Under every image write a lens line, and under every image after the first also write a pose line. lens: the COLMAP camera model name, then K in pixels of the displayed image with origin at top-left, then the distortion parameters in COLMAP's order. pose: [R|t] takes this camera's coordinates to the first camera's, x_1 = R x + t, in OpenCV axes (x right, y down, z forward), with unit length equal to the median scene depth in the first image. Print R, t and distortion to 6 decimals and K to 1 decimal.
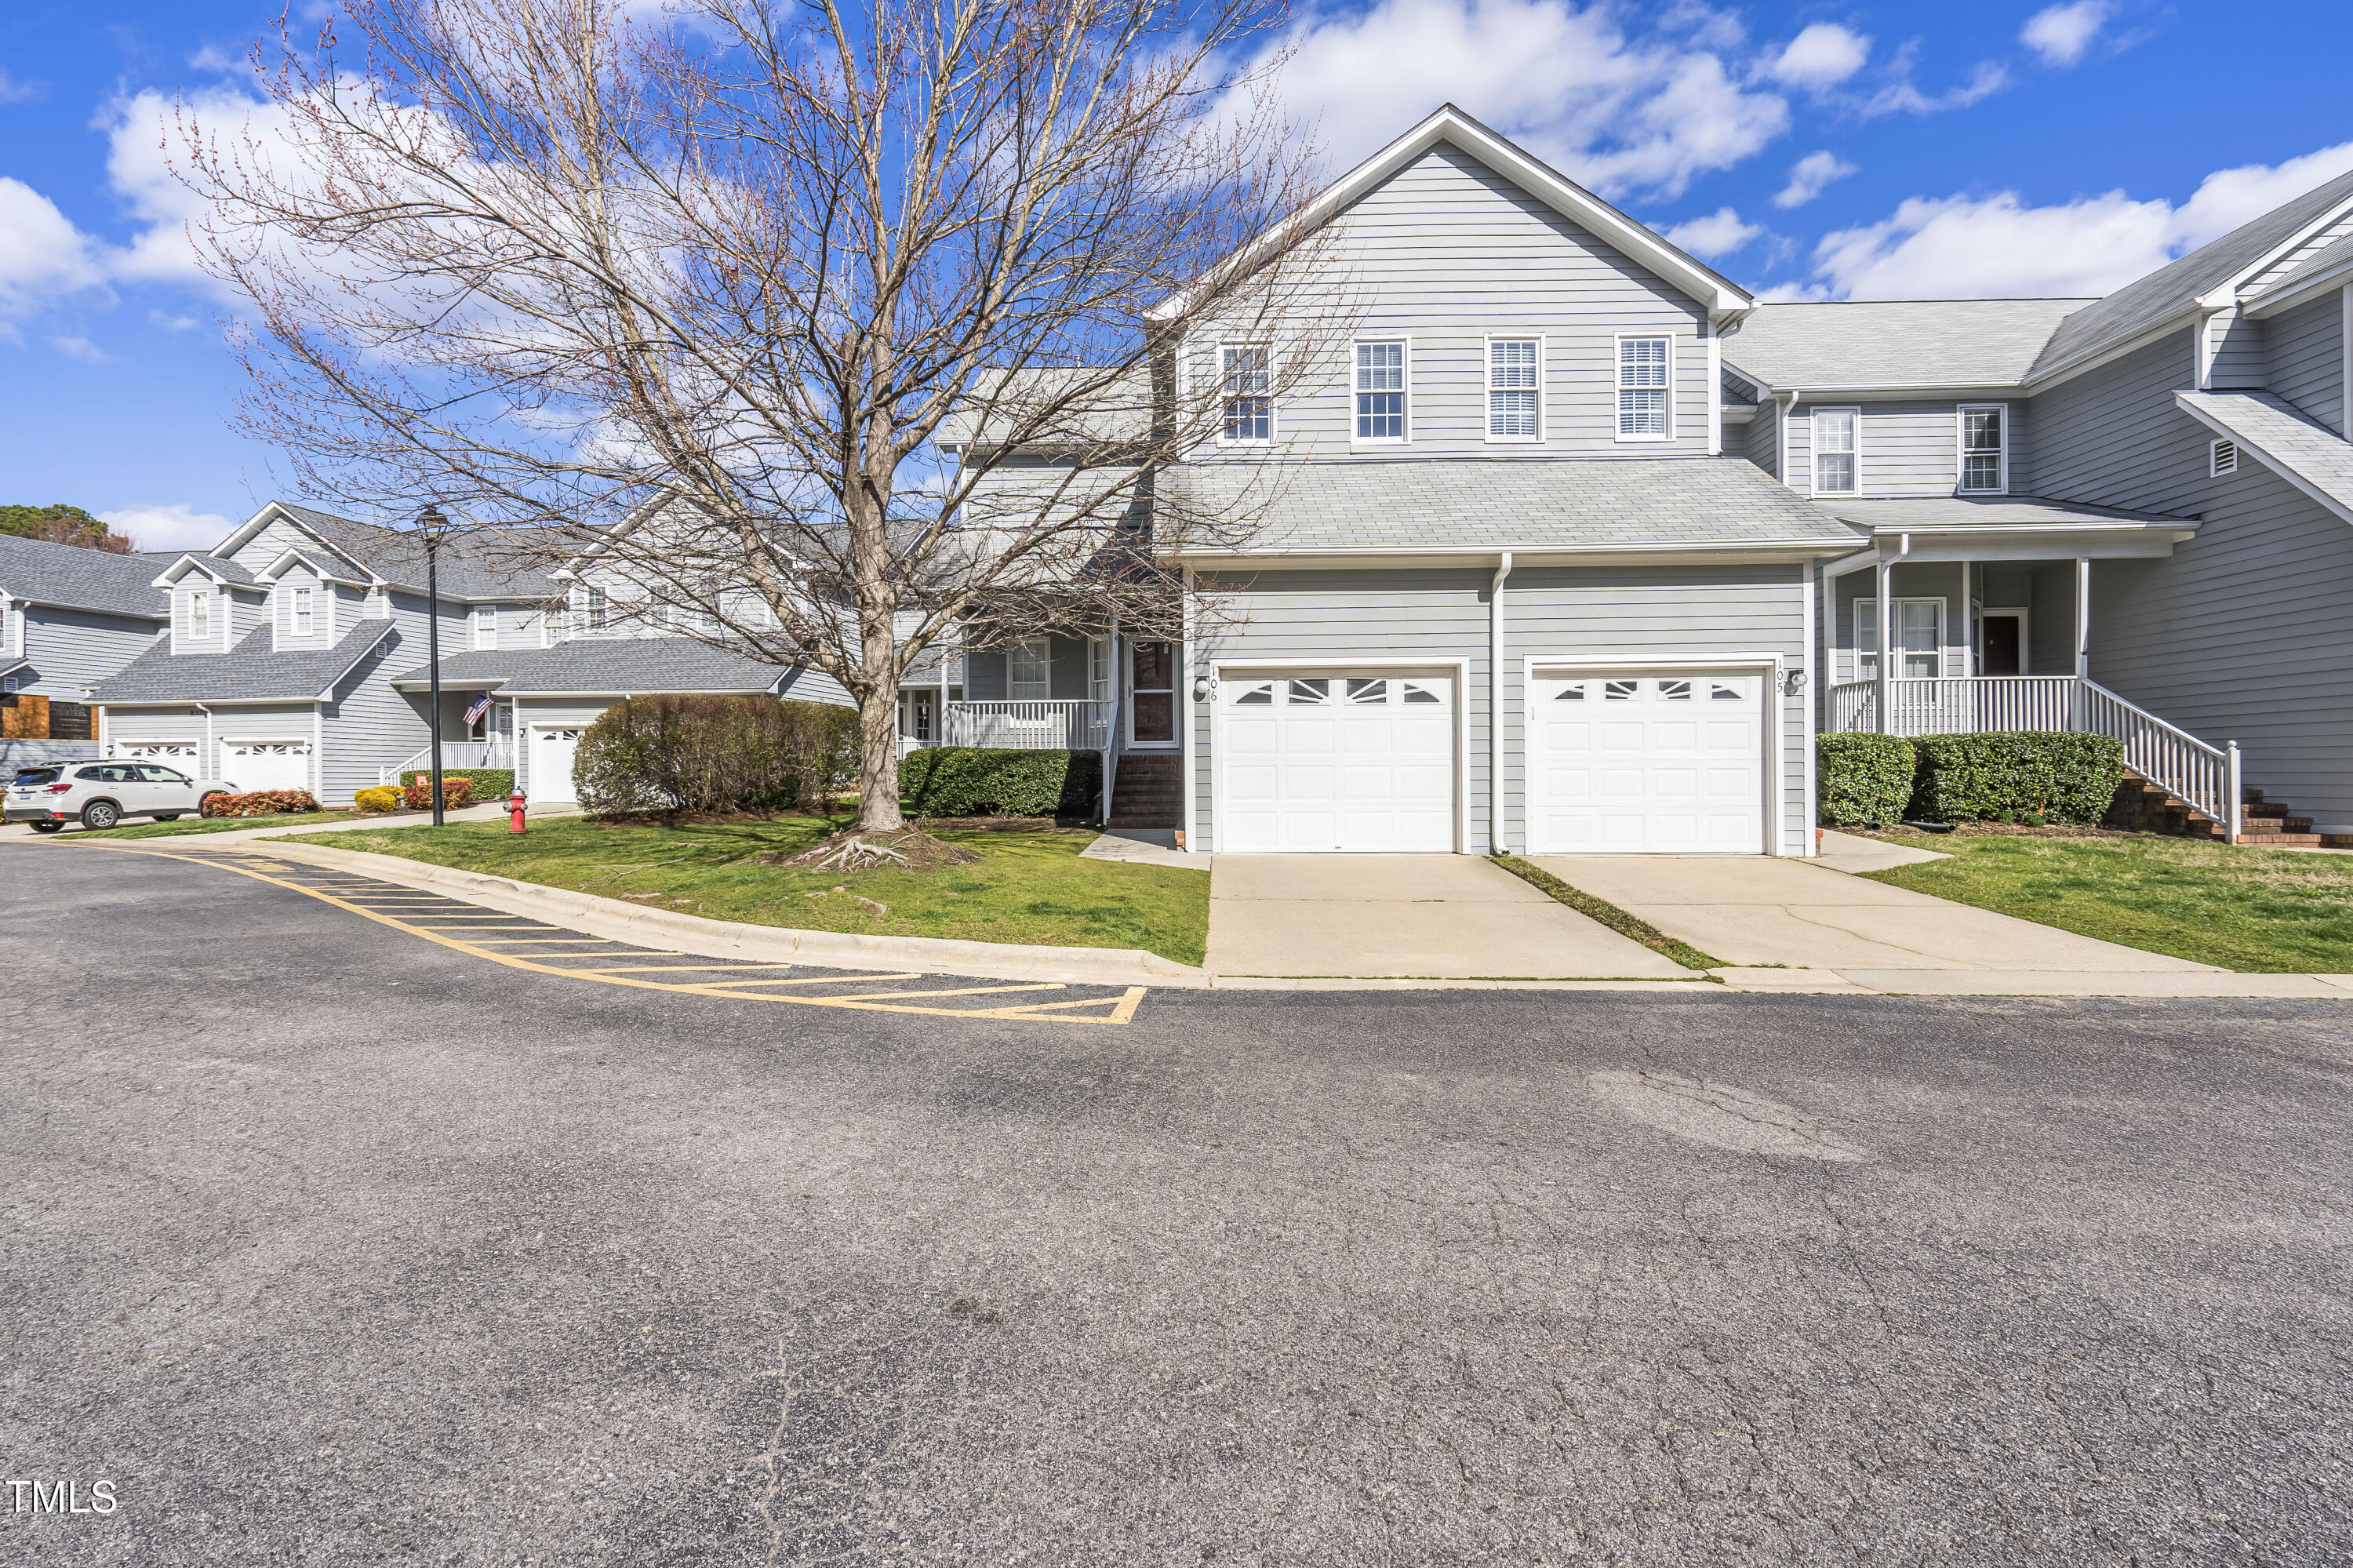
lens RADIAL K [[1079.7, 0, 1176.9], [0, 1079.7, 775.9], [0, 0, 1]] dist [-0.000523, -0.000037]
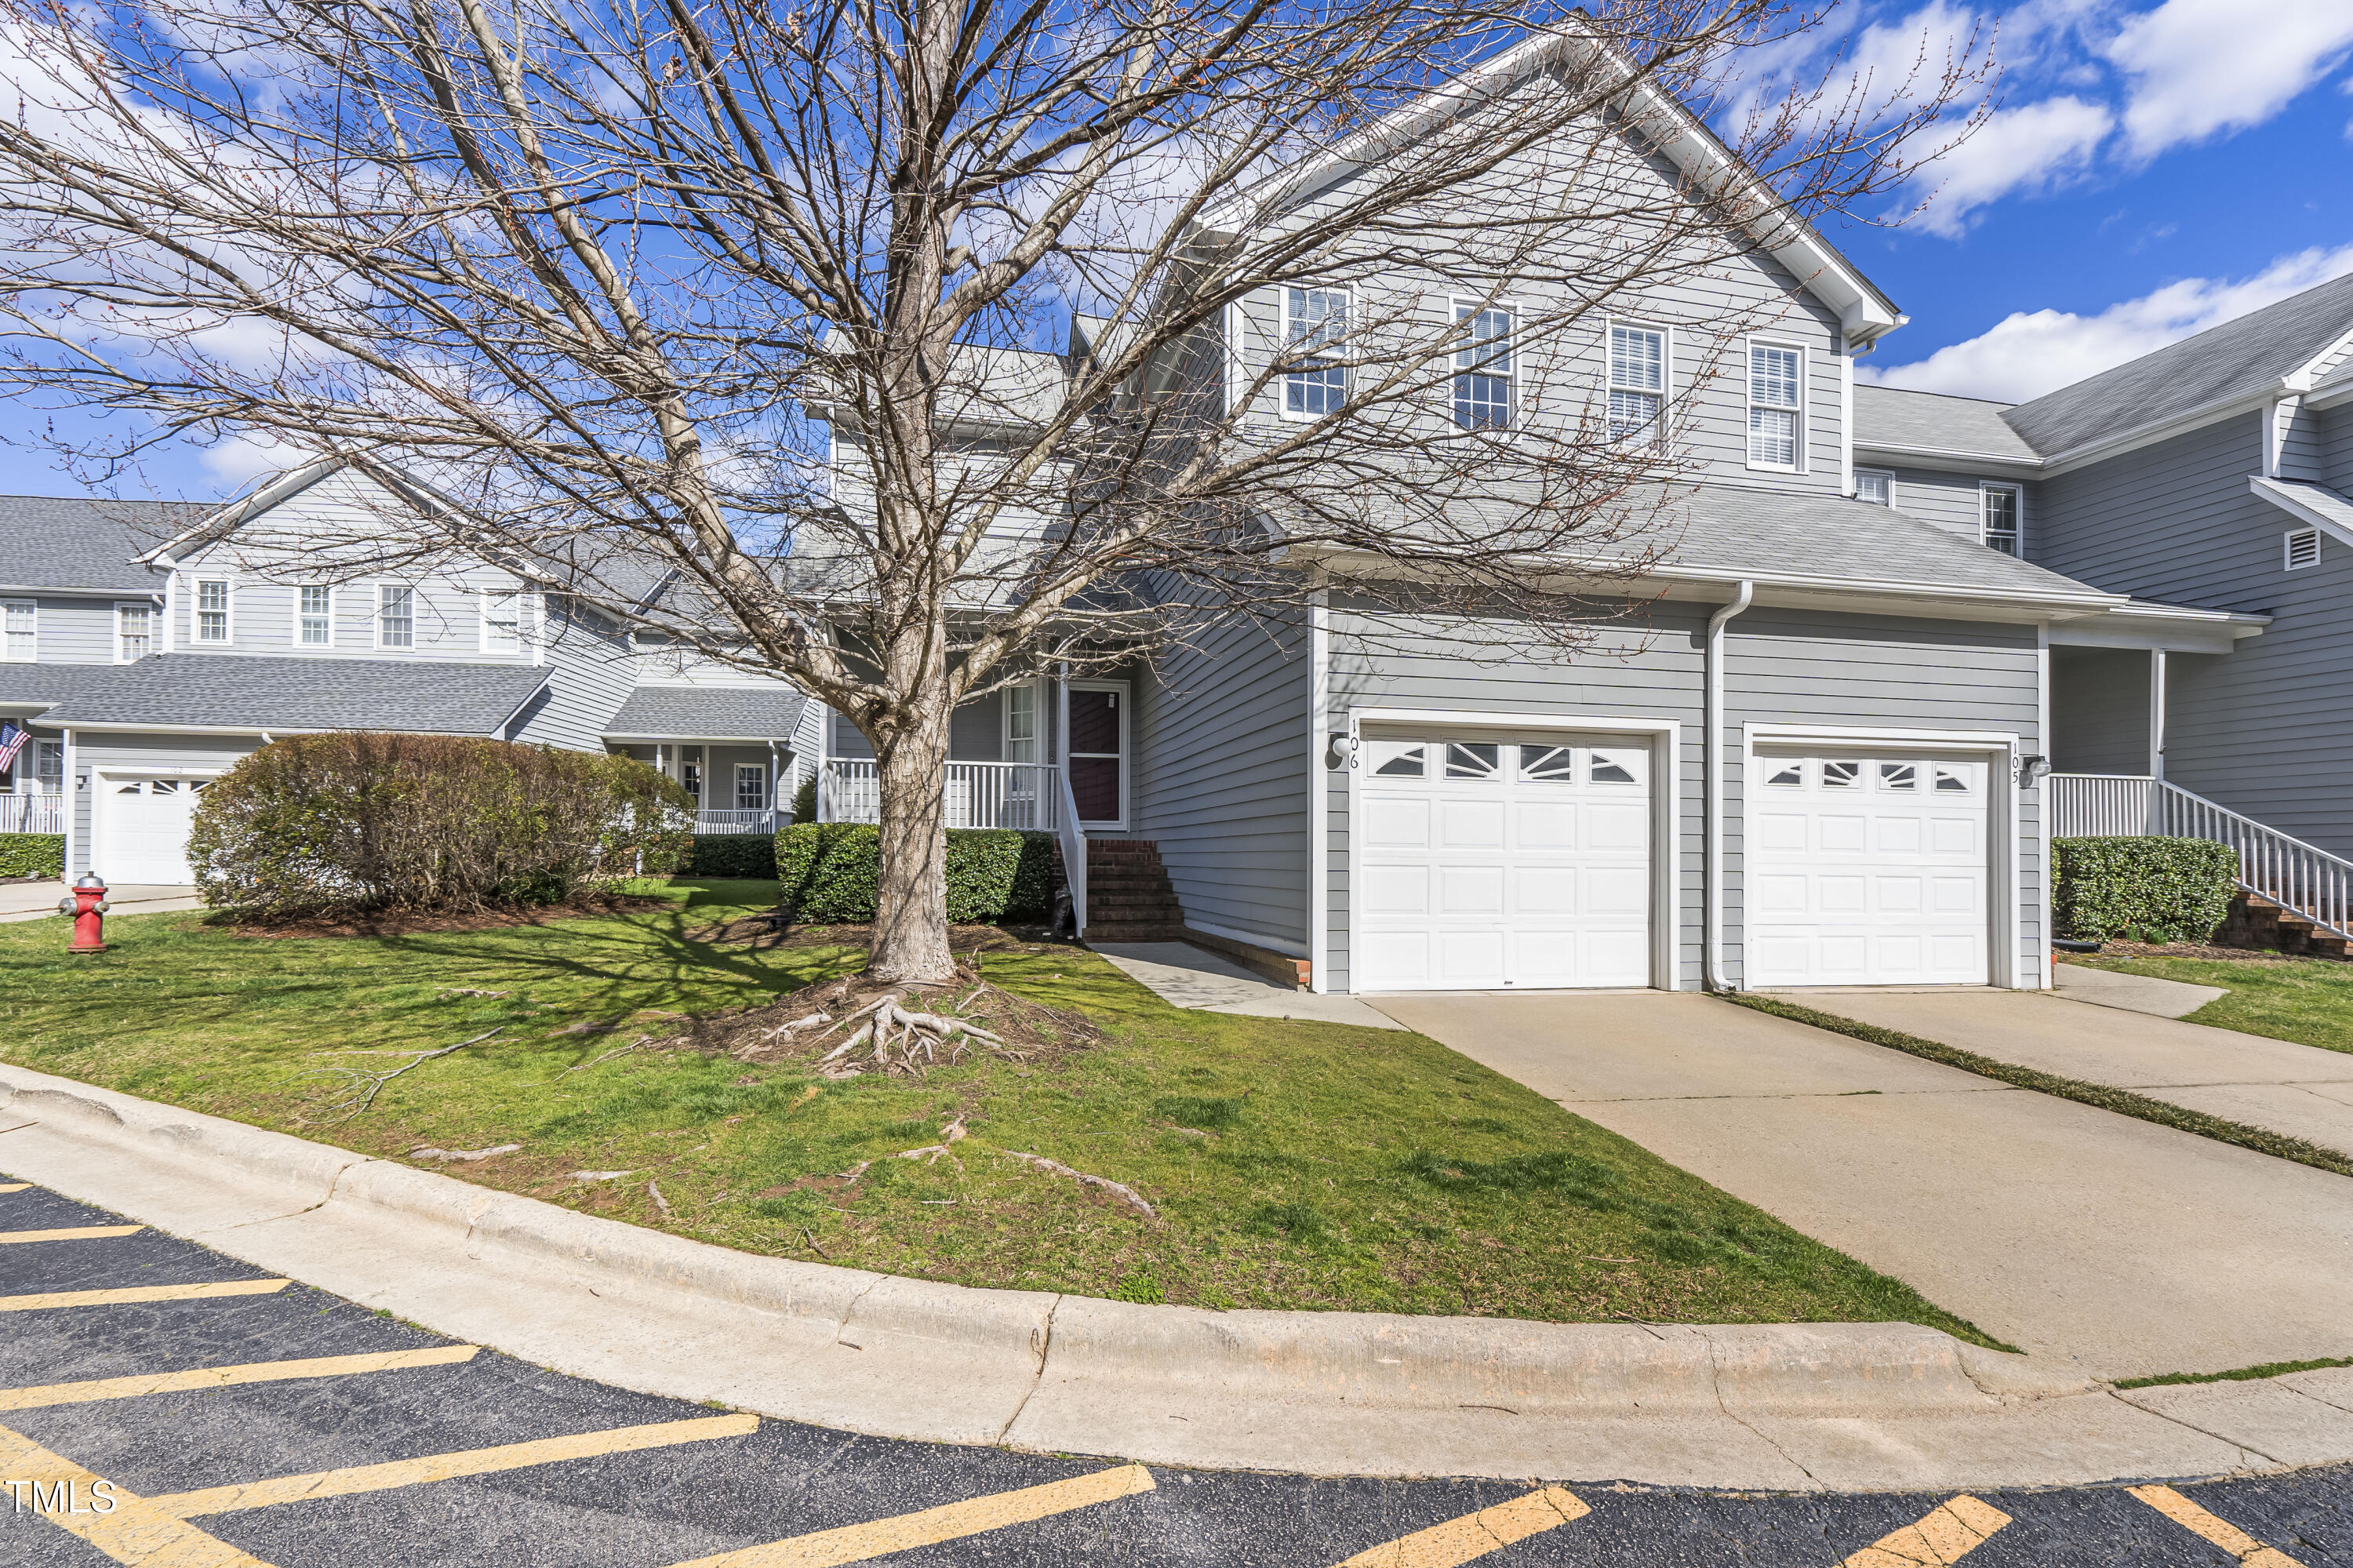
lens RADIAL K [[1099.8, 0, 1178.6], [0, 1099.8, 843.8], [0, 0, 1]] dist [0.000474, -0.000260]
pose [[0.969119, 0.019589, 0.245815, -0.217845], [-0.017556, 0.999791, -0.010458, -0.011952], [-0.245968, 0.005820, 0.969260, 0.323726]]
